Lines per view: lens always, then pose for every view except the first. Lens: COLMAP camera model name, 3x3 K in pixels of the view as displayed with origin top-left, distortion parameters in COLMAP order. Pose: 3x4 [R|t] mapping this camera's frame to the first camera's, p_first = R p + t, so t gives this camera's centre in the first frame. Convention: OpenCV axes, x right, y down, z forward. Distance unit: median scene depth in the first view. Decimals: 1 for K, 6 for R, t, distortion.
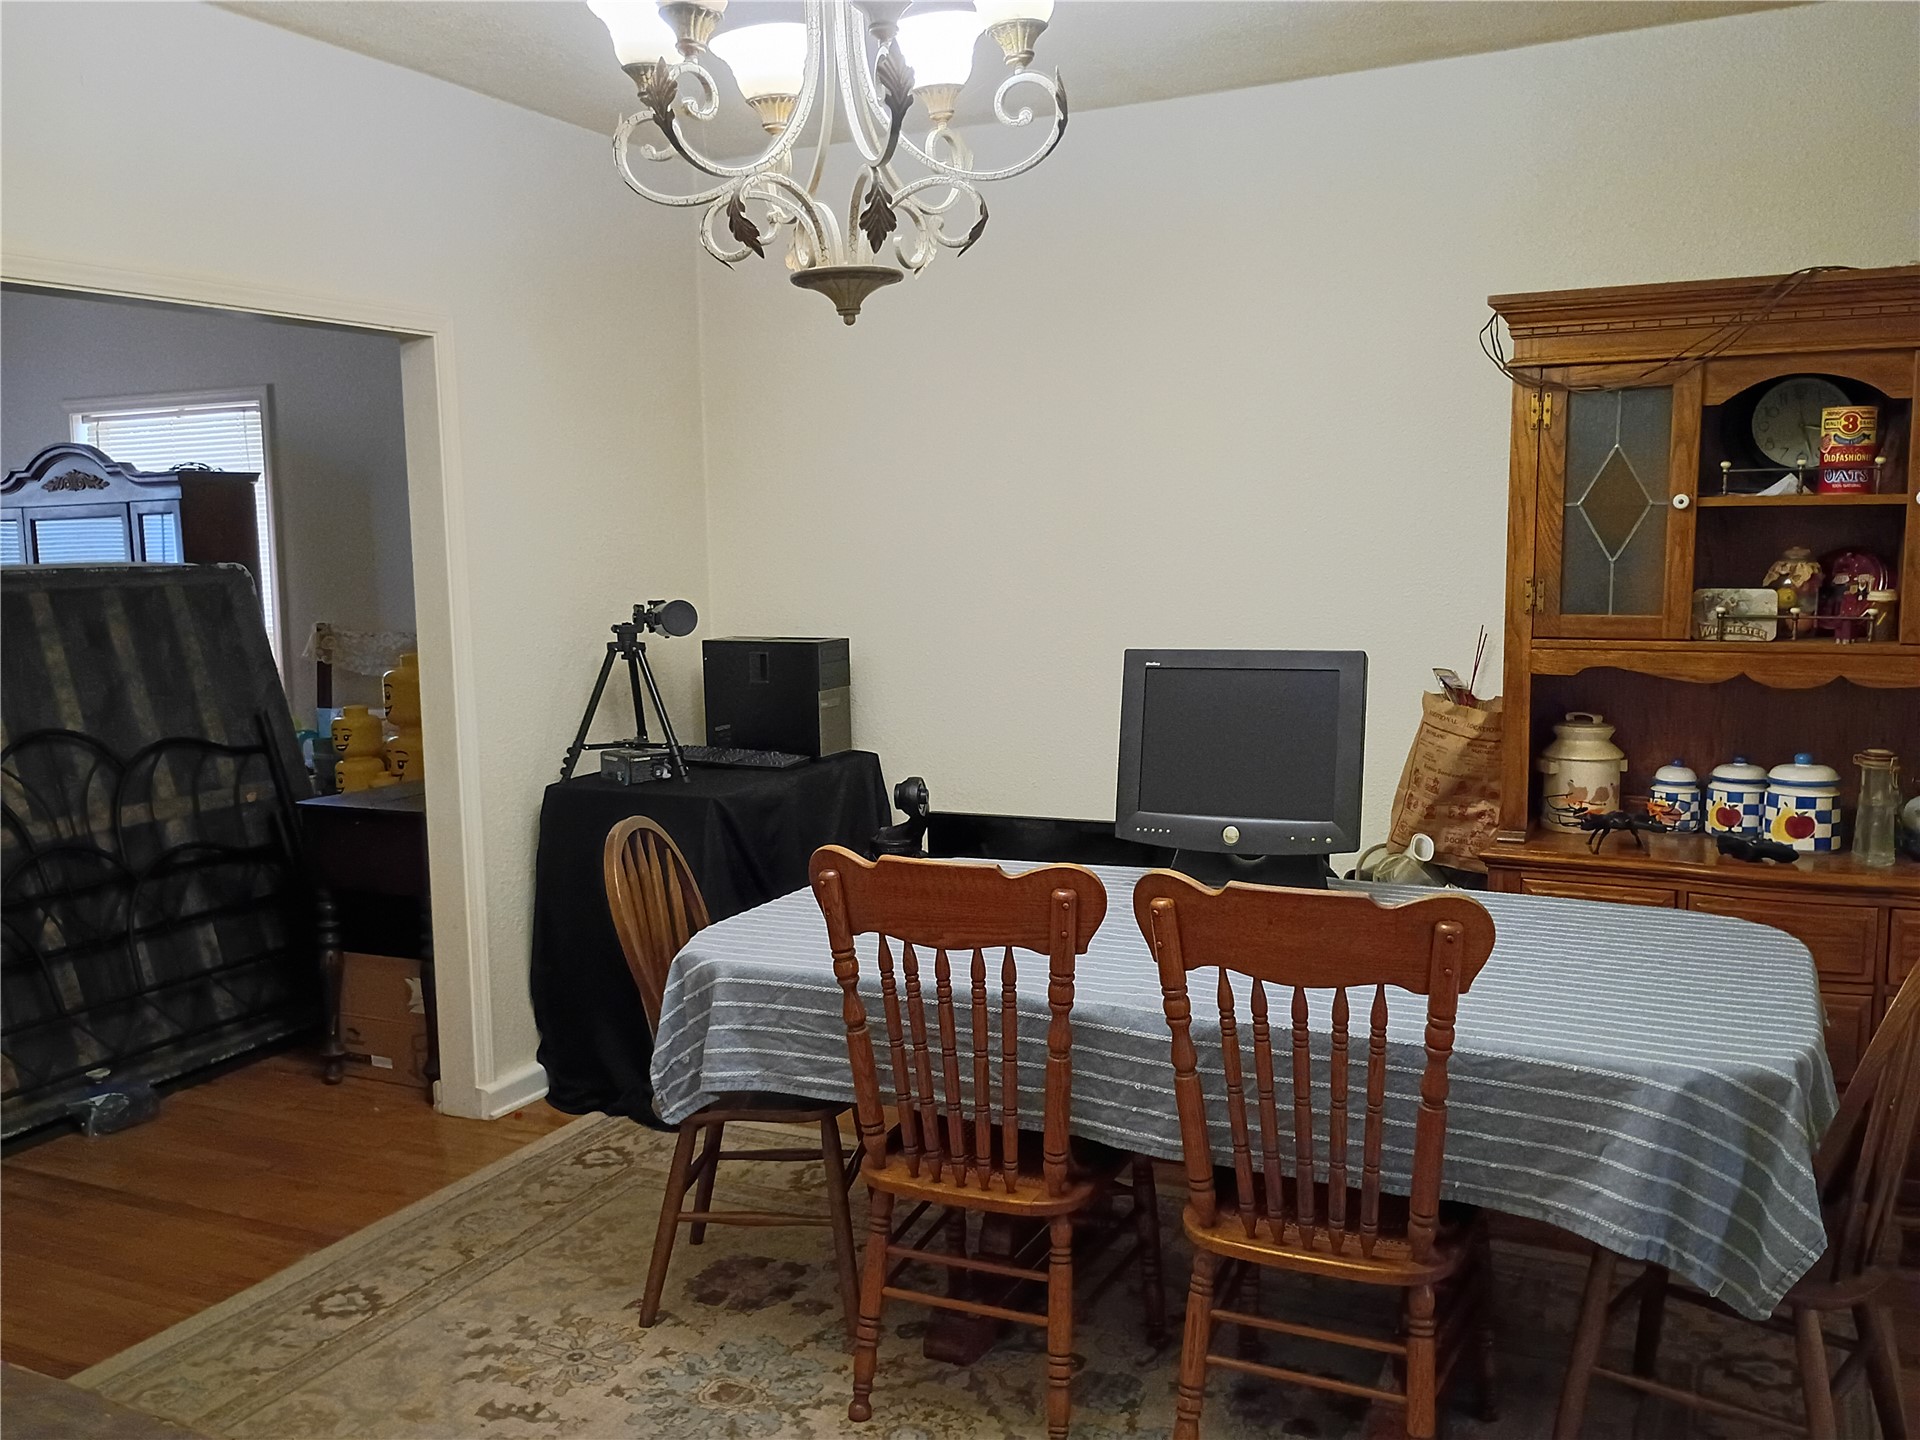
lens RADIAL K [[1663.7, 0, 949.3], [0, 1663.7, 717.2], [0, 0, 1]] dist [0.064544, -0.079349]
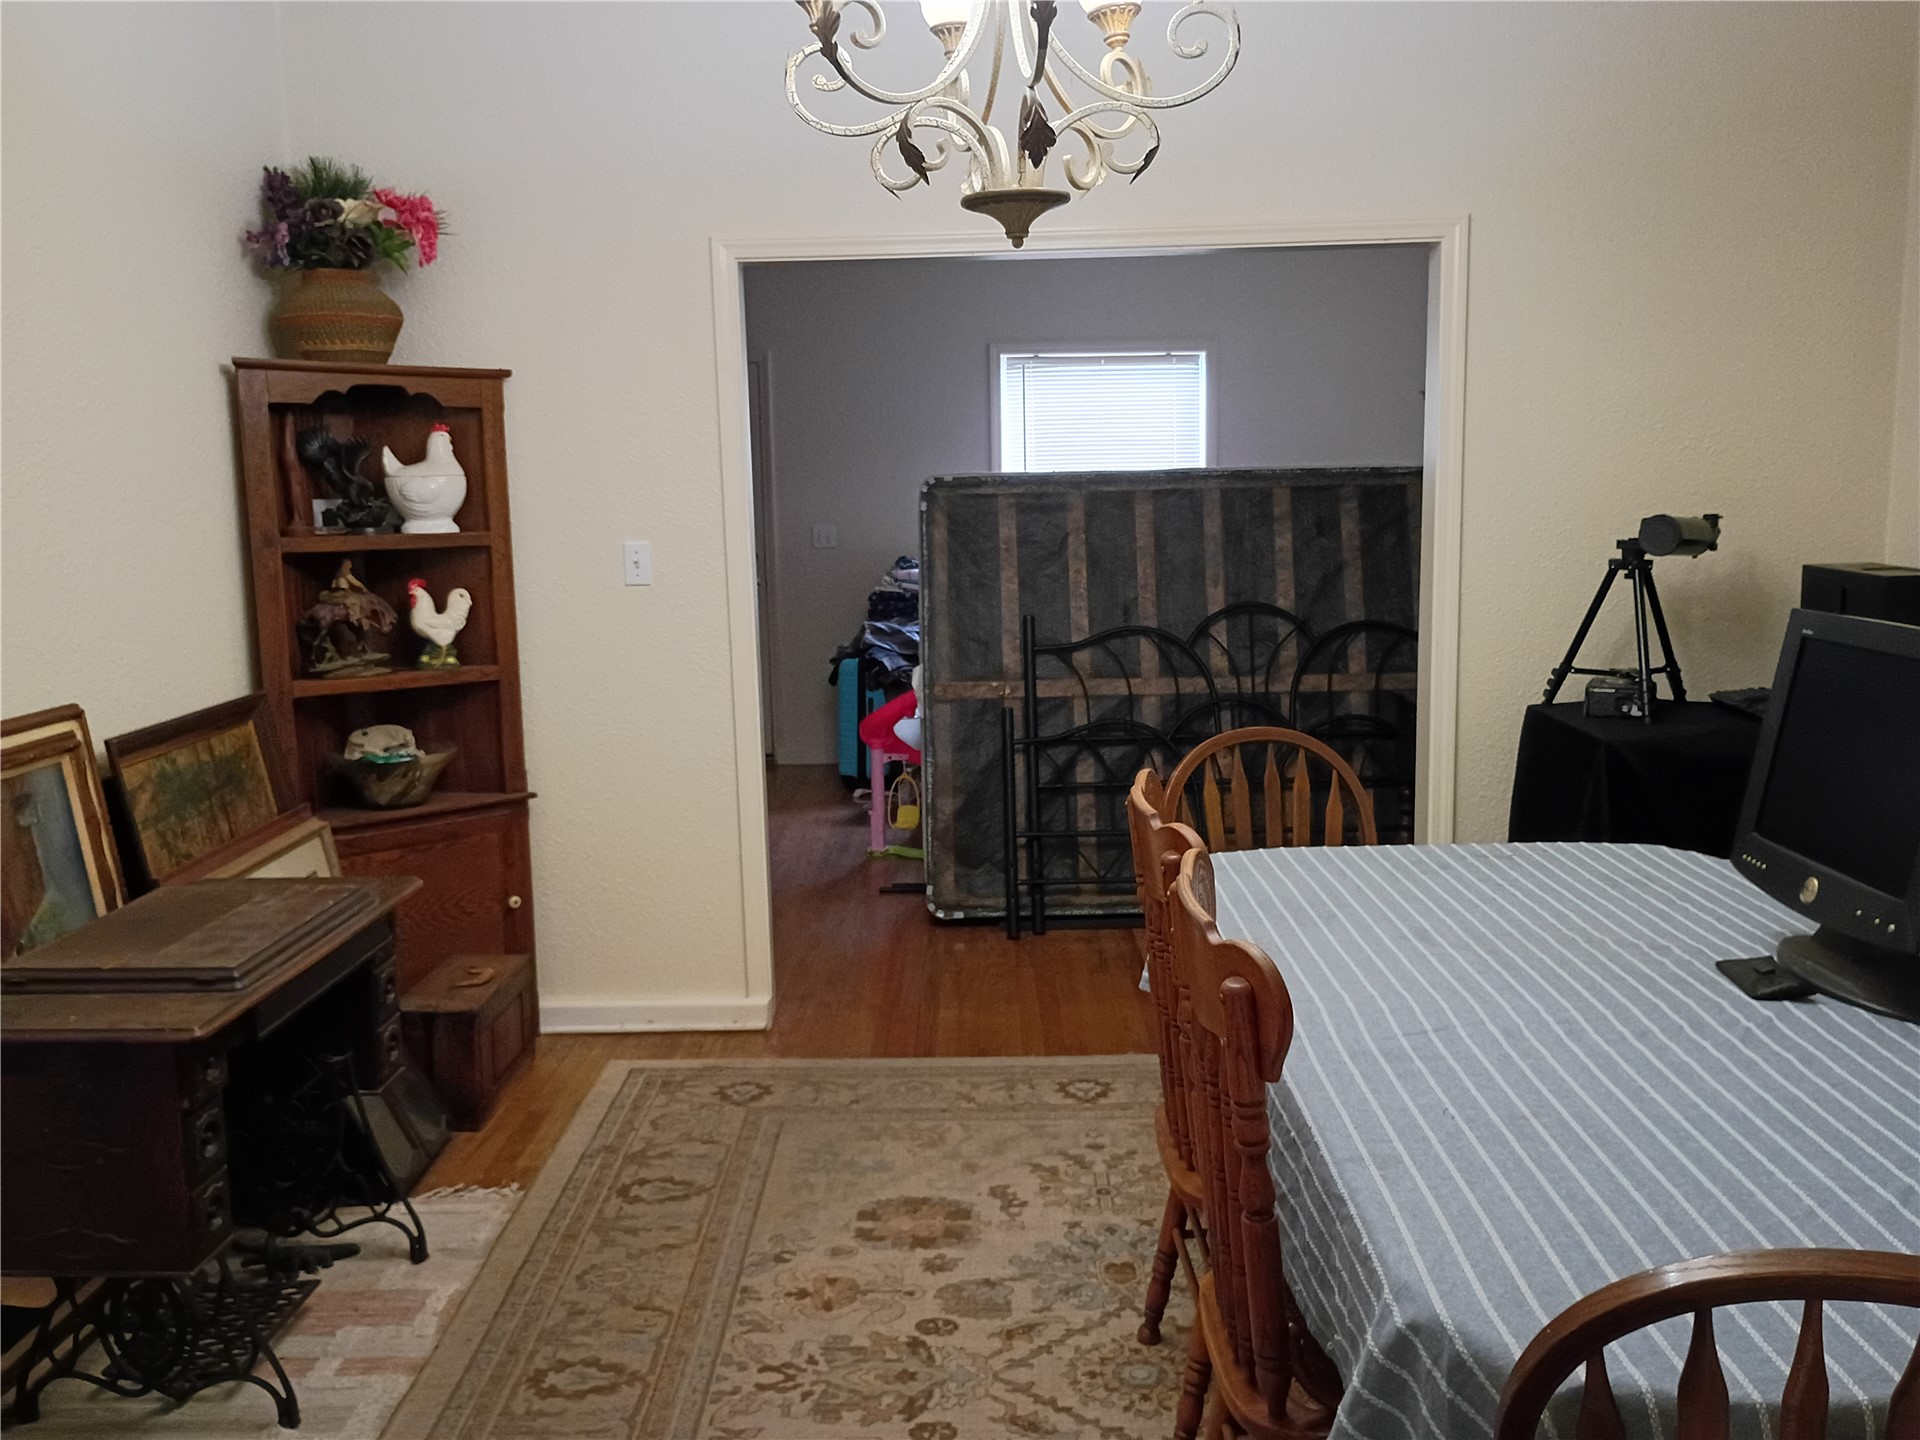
lens RADIAL K [[1663.7, 0, 954.8], [0, 1663.7, 722.6], [0, 0, 1]] dist [0.064544, -0.079349]
pose [[0.434363, 0.151580, -0.887892, 0.461442], [-0.086584, 0.988200, 0.126347, -0.041257], [0.896567, 0.021997, 0.442362, 0.280389]]
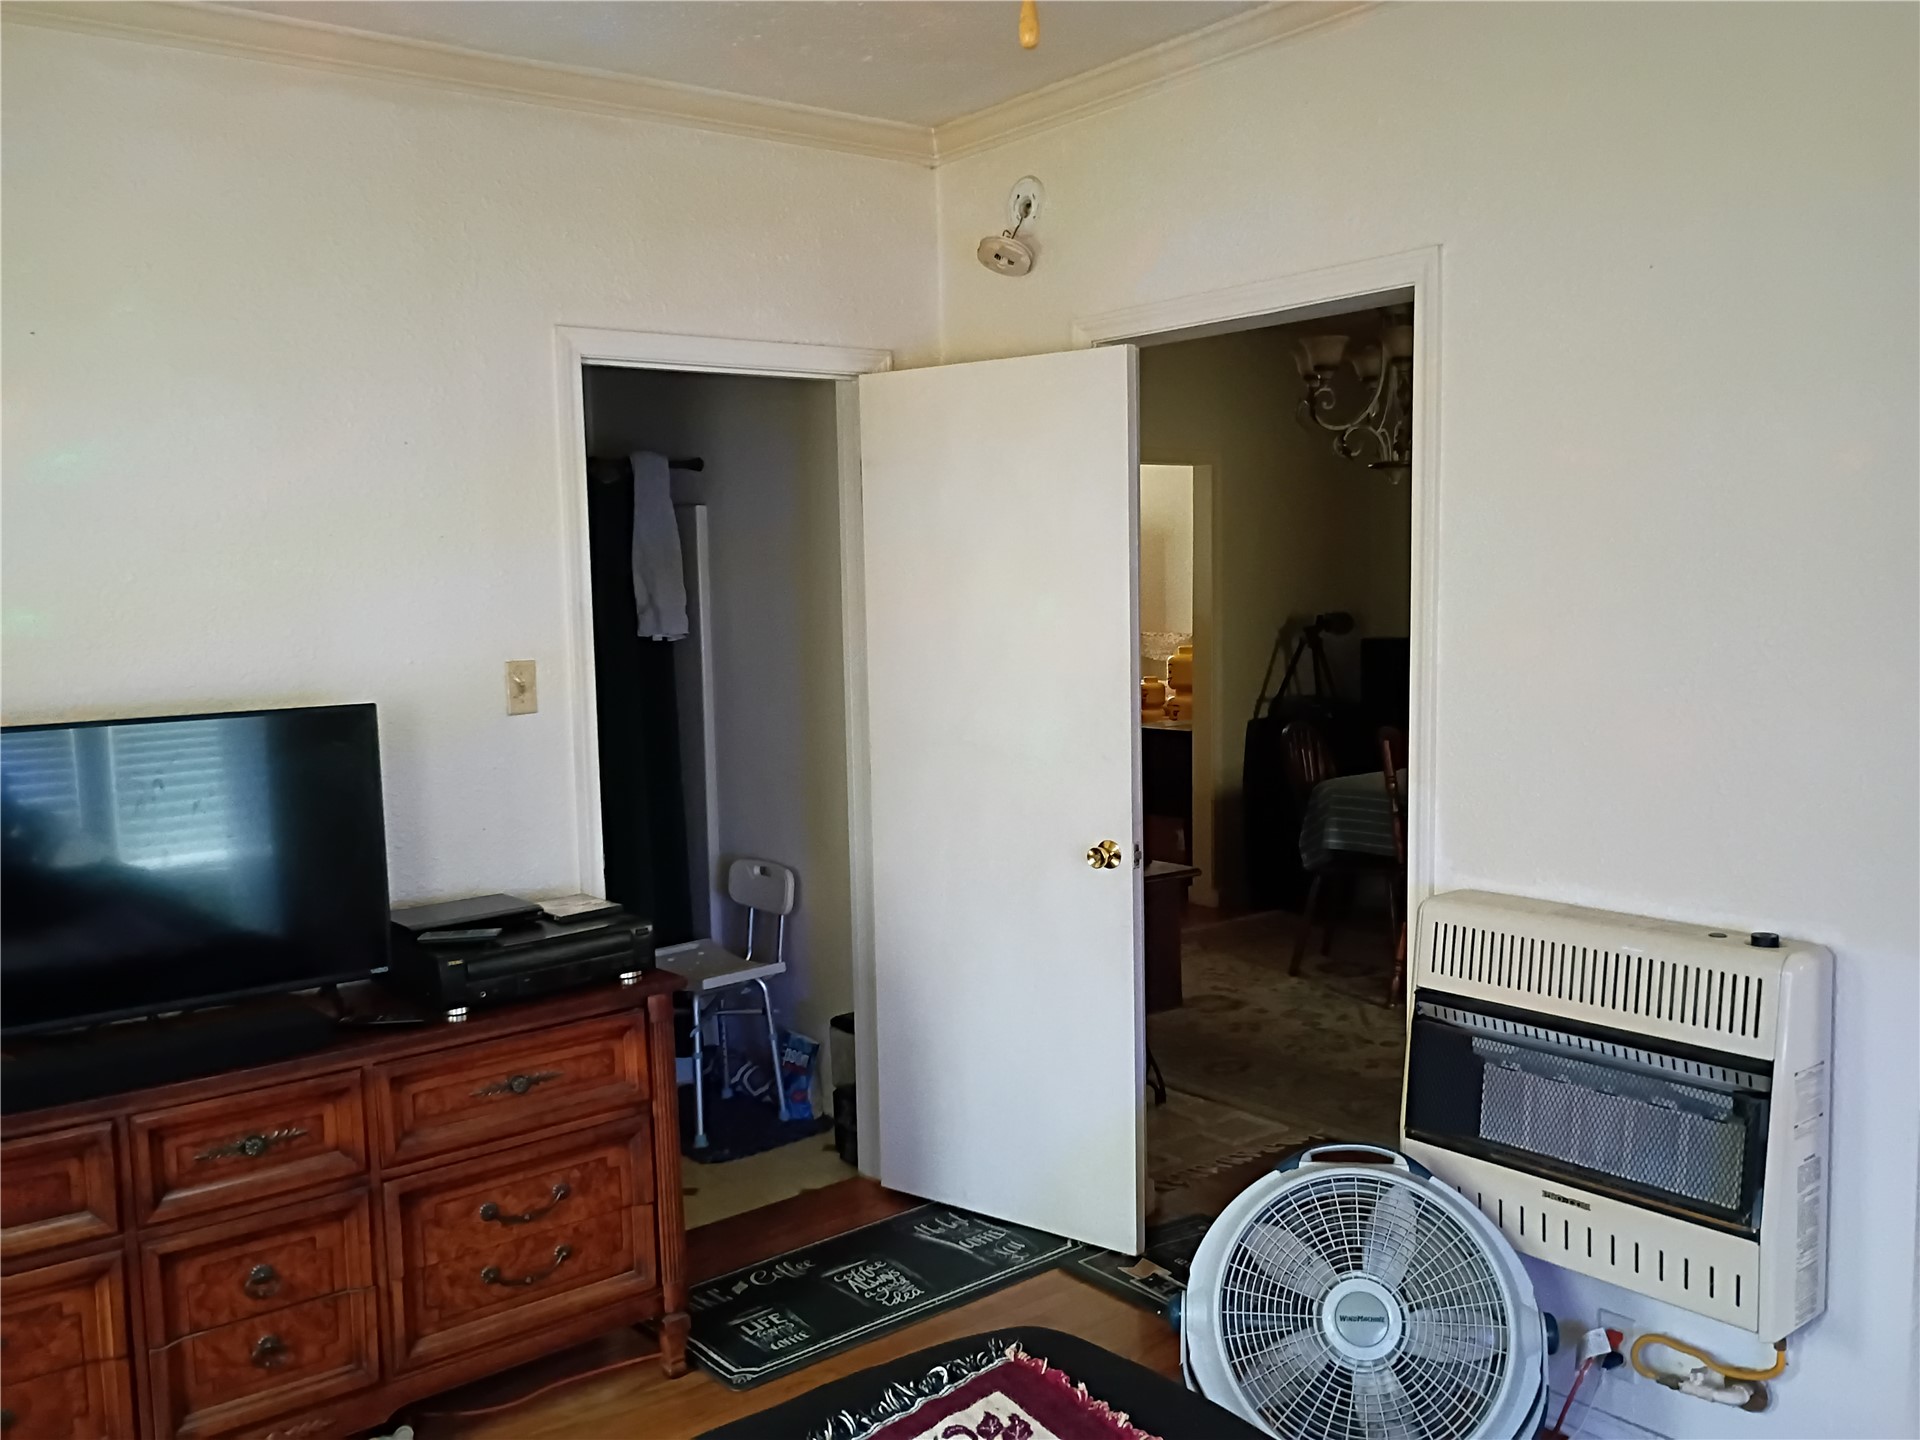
lens RADIAL K [[1663.7, 0, 955.1], [0, 1663.7, 721.3], [0, 0, 1]] dist [0.064544, -0.079349]
pose [[0.906161, 0.043719, -0.420667, 0.194001], [-0.049158, 0.998789, -0.002091, 0.061291], [0.420066, 0.022574, 0.907213, -0.680157]]
